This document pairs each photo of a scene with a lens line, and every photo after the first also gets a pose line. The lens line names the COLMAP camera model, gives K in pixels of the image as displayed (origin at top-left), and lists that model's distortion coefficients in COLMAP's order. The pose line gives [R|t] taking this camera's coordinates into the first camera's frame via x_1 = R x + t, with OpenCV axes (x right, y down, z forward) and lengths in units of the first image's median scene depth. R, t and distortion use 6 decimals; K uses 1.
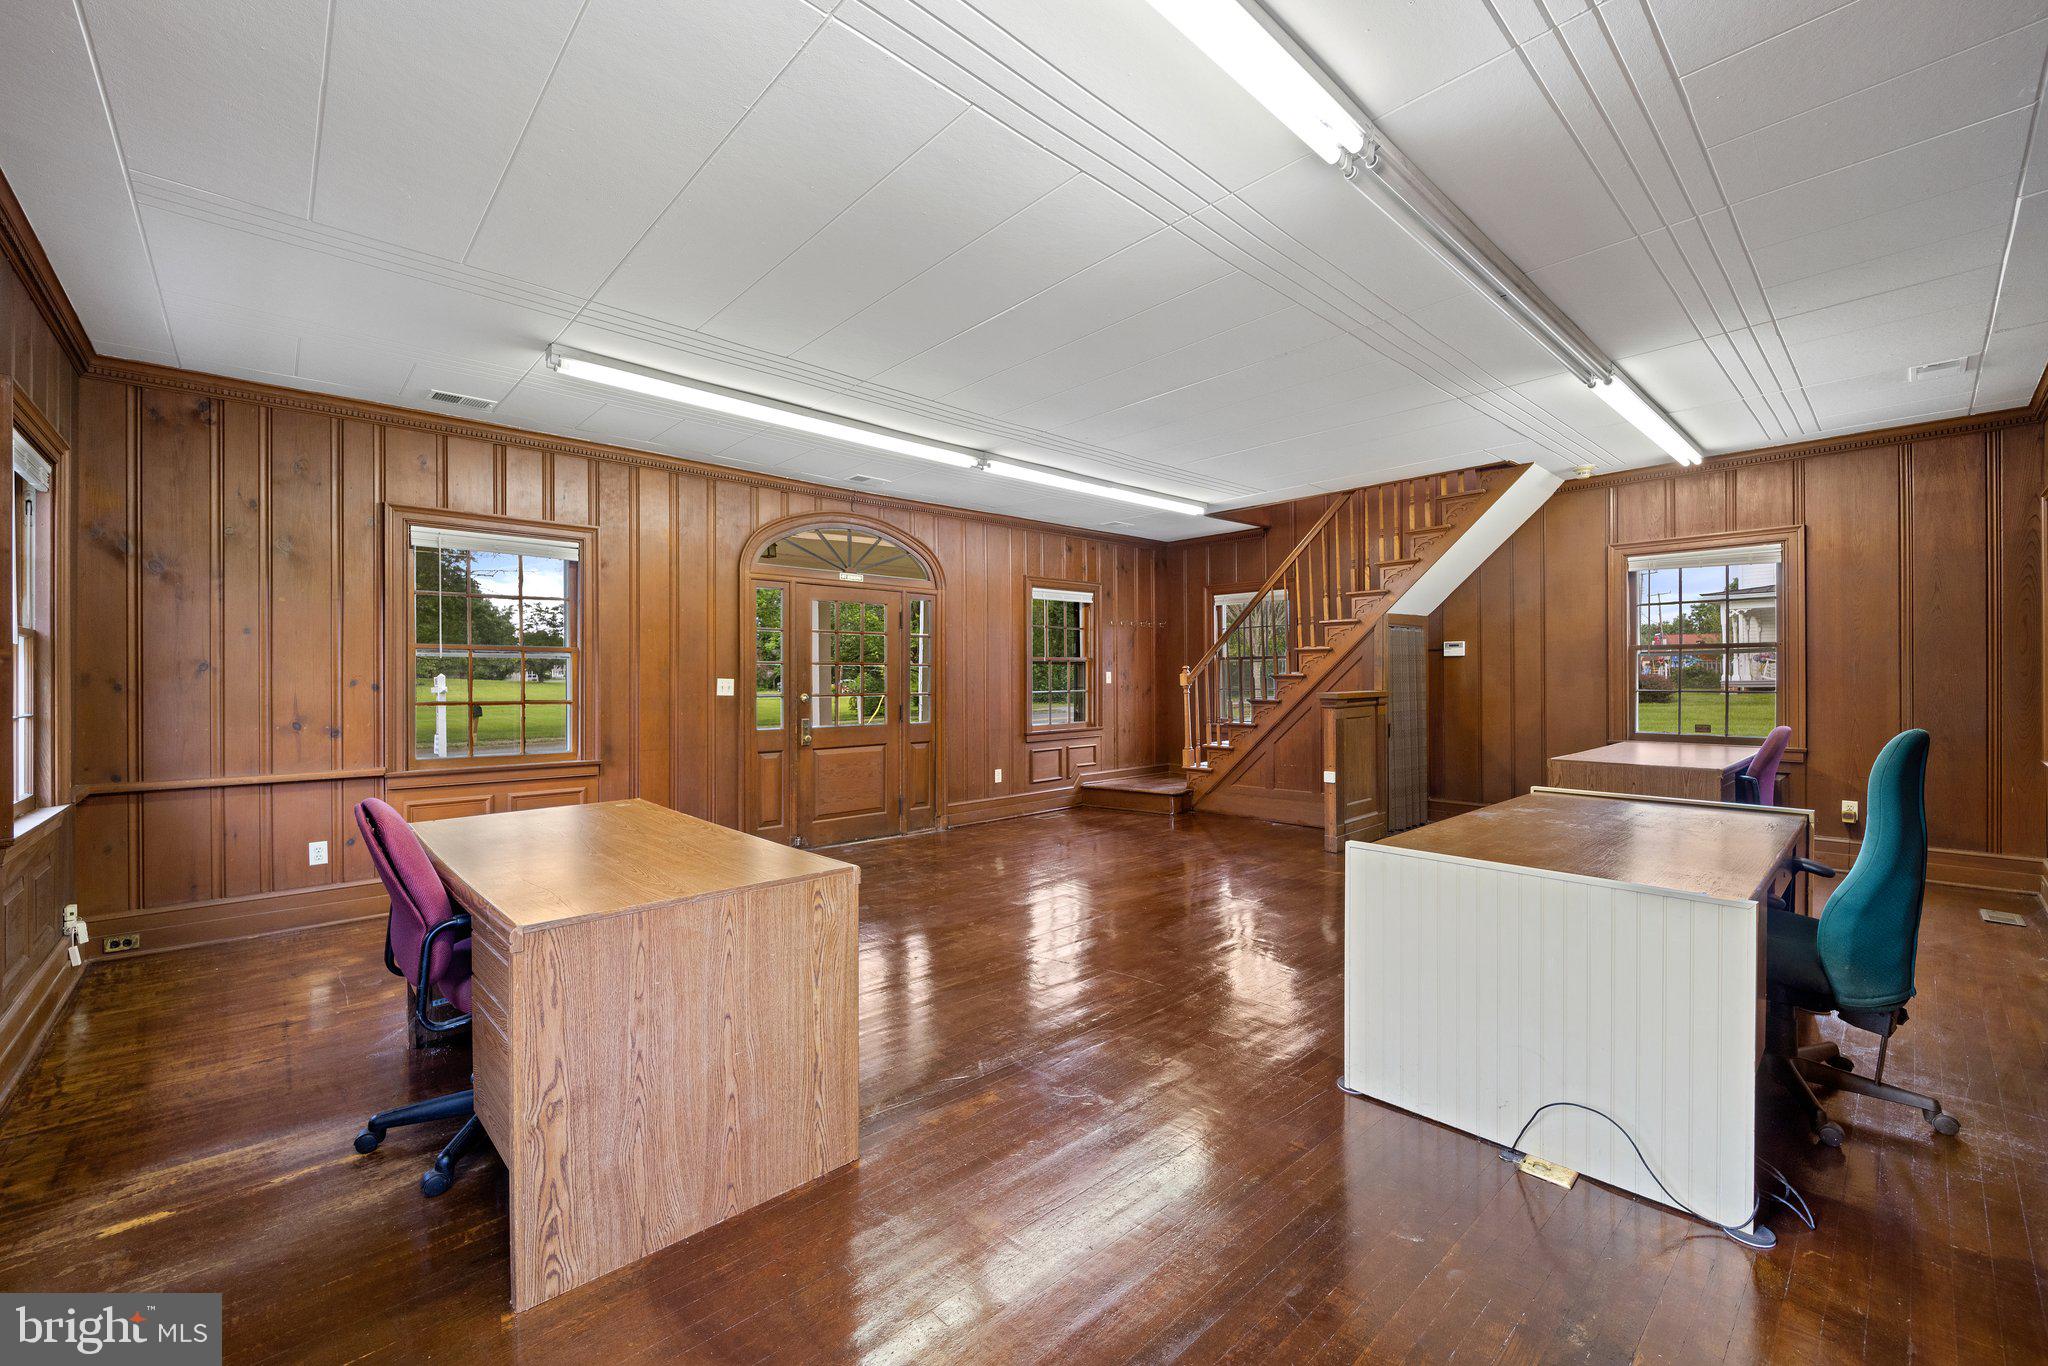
lens RADIAL K [[834.2, 0, 1029.8], [0, 834.2, 681.6], [0, 0, 1]] dist [0.005674, -0.003398]
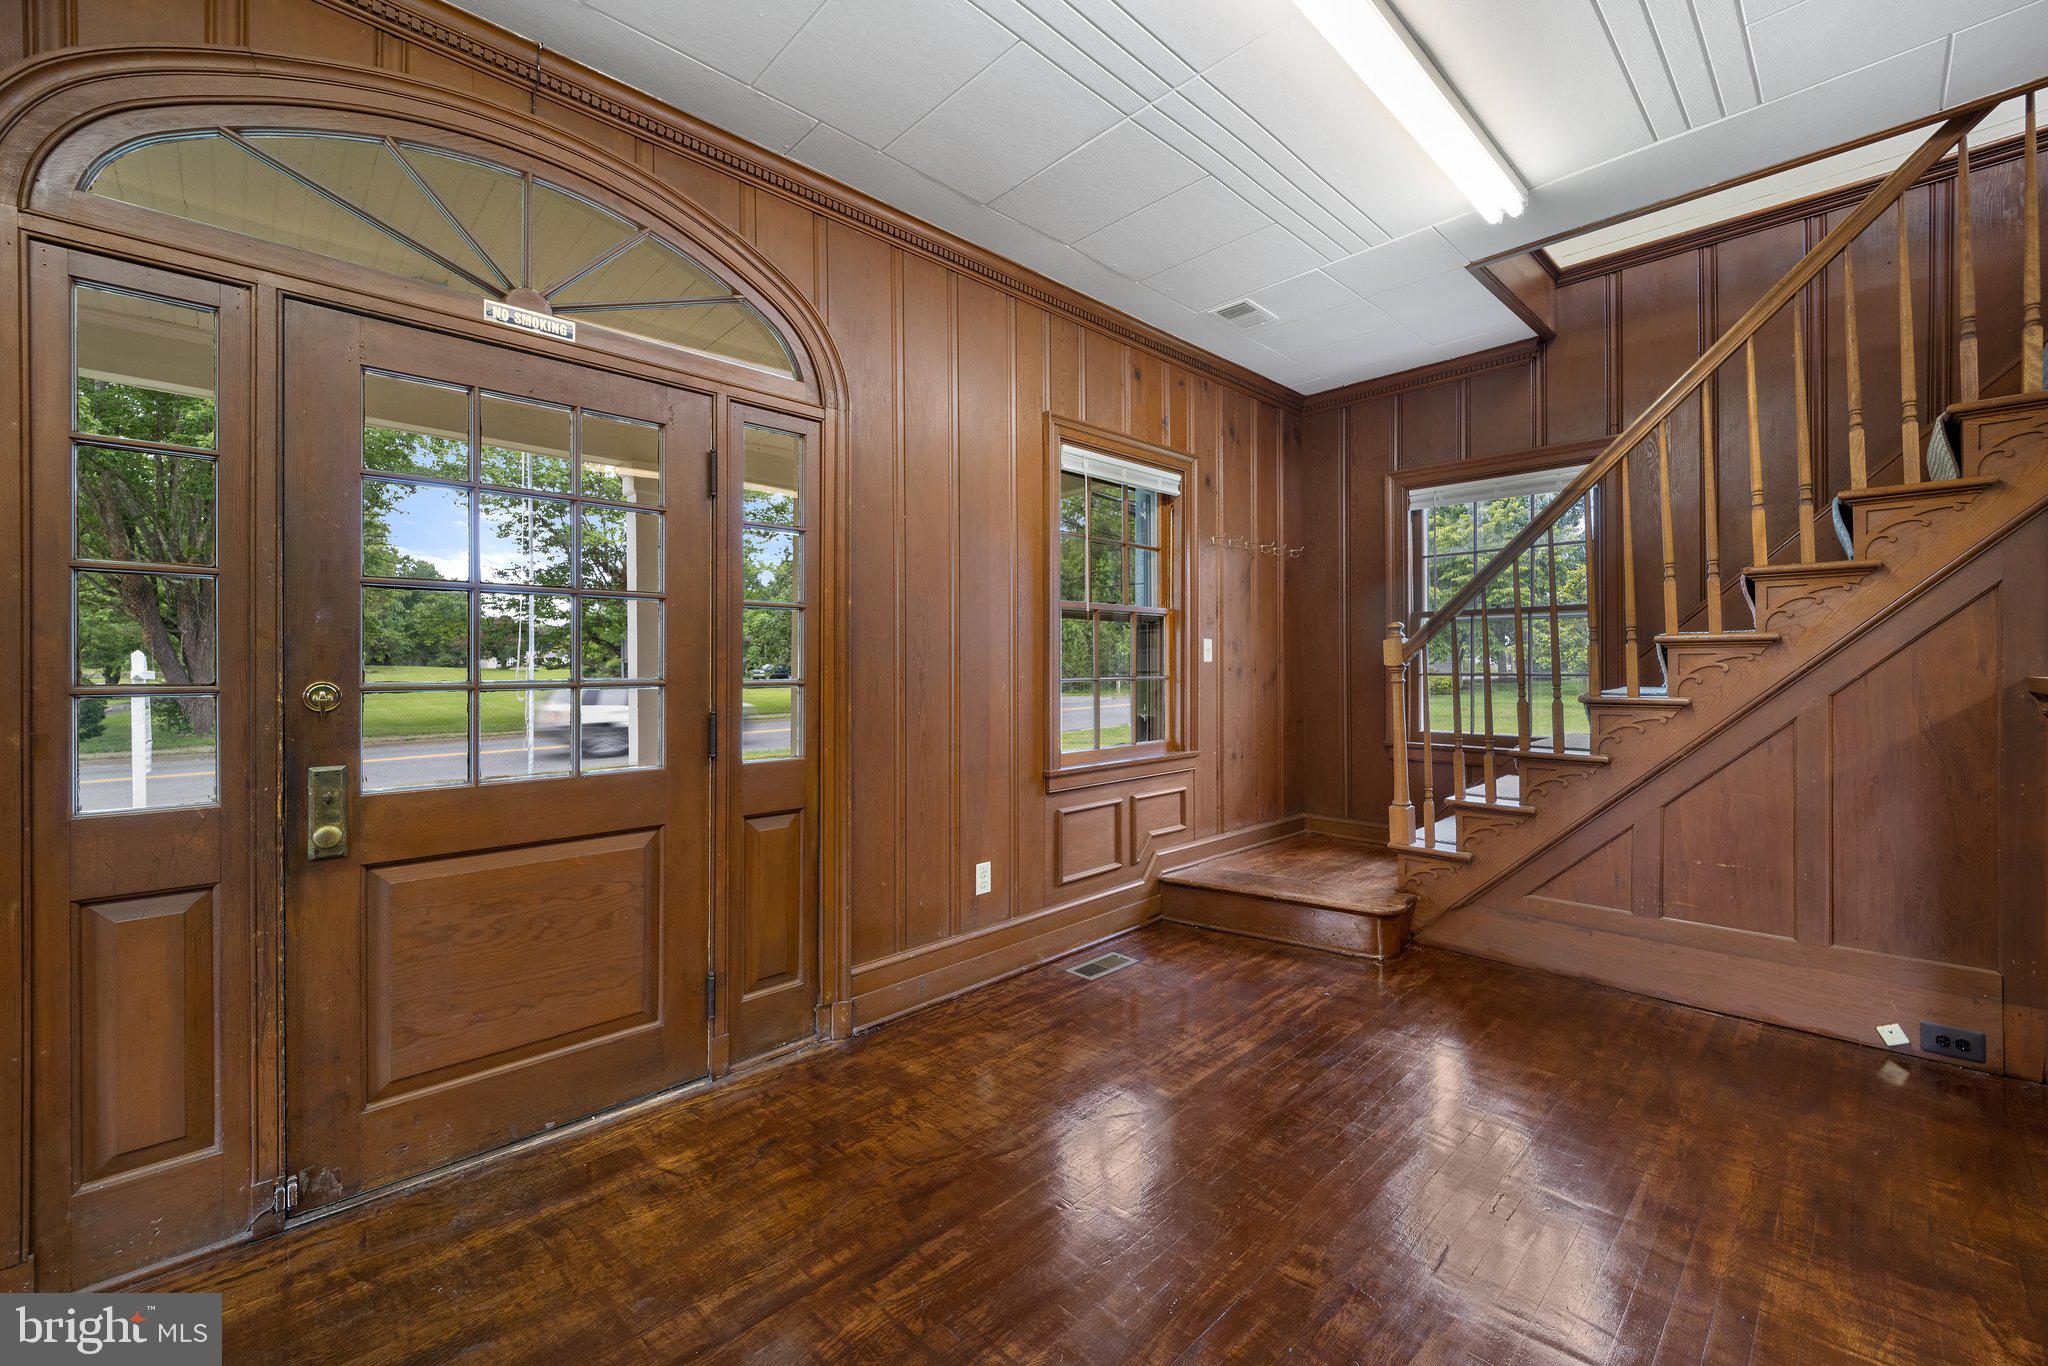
lens RADIAL K [[834.2, 0, 1027.6], [0, 834.2, 667.0], [0, 0, 1]] dist [0.005674, -0.003398]
pose [[0.999869, 0.003747, 0.015771, -0.022496], [-0.003704, 0.999989, -0.002744, 0.007733], [-0.015781, 0.002686, 0.999872, 0.579084]]
